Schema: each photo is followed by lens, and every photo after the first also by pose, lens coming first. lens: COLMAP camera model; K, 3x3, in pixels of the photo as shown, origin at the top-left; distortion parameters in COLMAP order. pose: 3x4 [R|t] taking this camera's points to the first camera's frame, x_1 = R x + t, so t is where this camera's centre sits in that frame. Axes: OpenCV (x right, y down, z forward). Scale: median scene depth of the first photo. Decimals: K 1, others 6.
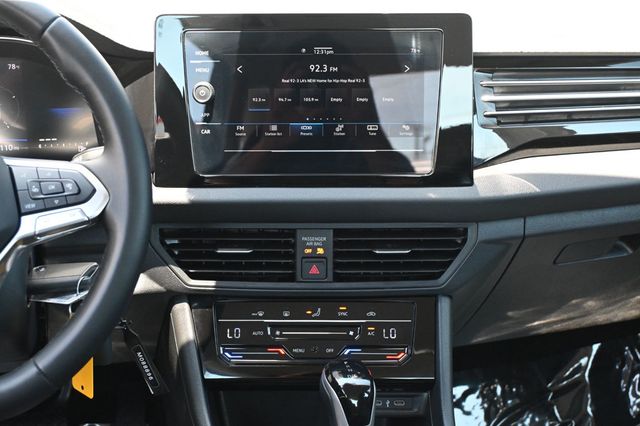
lens RADIAL K [[977.4, 0, 317.8], [0, 977.4, 213.0], [0, 0, 1]] dist [-0.013034, 0.000000]
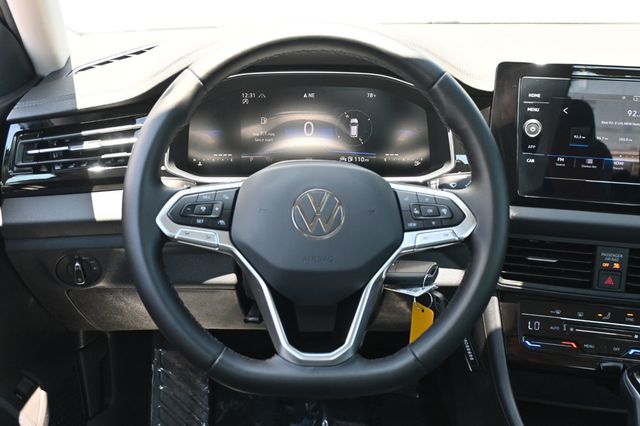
lens RADIAL K [[811.2, 0, 320.8], [0, 811.2, 217.6], [0, 0, 1]] dist [0.001226, 0.000000]
pose [[0.976437, 0.081992, -0.199621, -0.161769], [-0.069973, 0.995327, 0.066548, -0.061759], [0.204144, -0.051012, 0.977611, -0.032703]]
